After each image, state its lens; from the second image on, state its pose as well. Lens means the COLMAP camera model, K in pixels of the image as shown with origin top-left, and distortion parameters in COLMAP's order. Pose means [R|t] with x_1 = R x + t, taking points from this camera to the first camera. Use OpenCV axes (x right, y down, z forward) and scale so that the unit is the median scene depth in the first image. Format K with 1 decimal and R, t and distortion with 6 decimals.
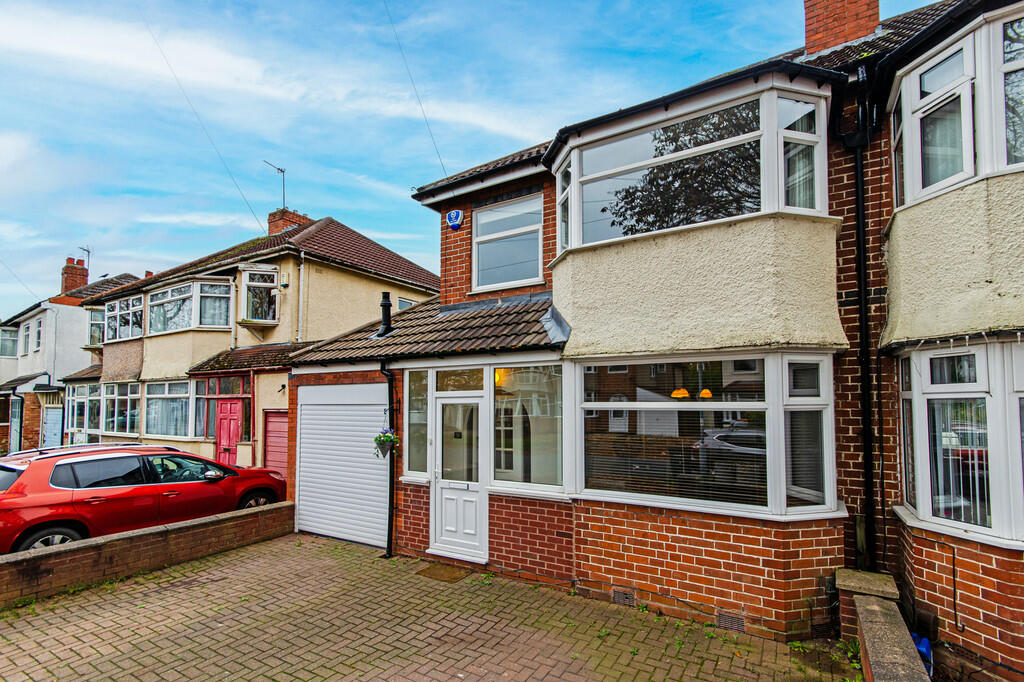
lens RADIAL K [[419.9, 0, 512.8], [0, 419.9, 387.2], [0, 0, 1]] dist [0.001033, 0.000310]
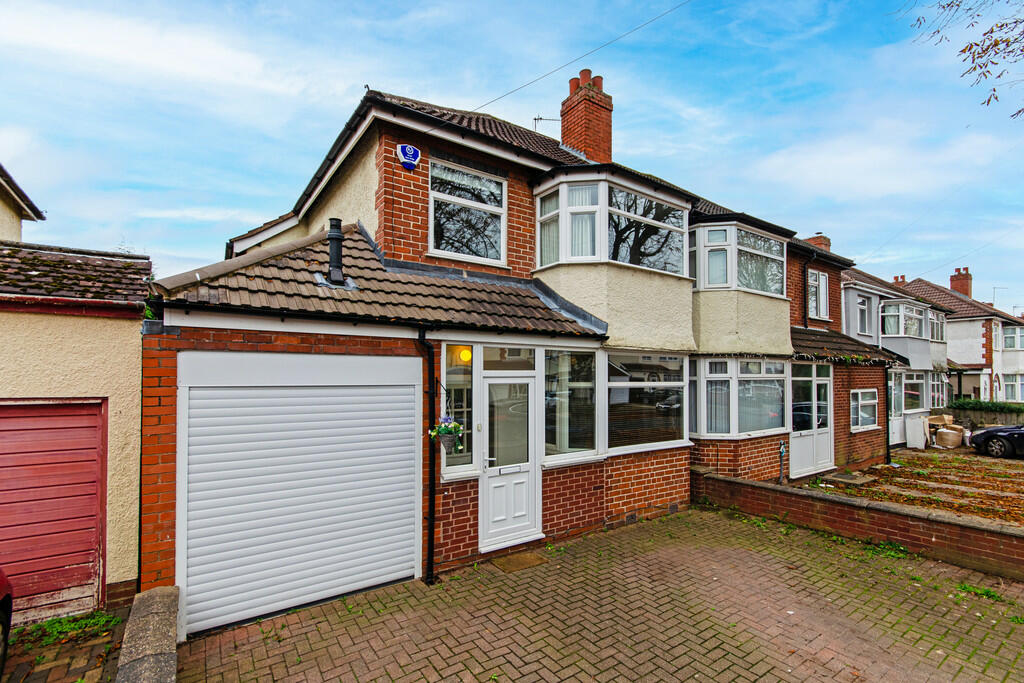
lens RADIAL K [[455.5, 0, 476.3], [0, 455.5, 375.9], [0, 0, 1]] dist [0.001869, 0.000223]
pose [[0.485926, 0.008624, 0.873957, -1.116173], [-0.032291, 0.999446, 0.008092, 0.015953], [-0.873403, -0.032153, 0.485935, 0.595165]]
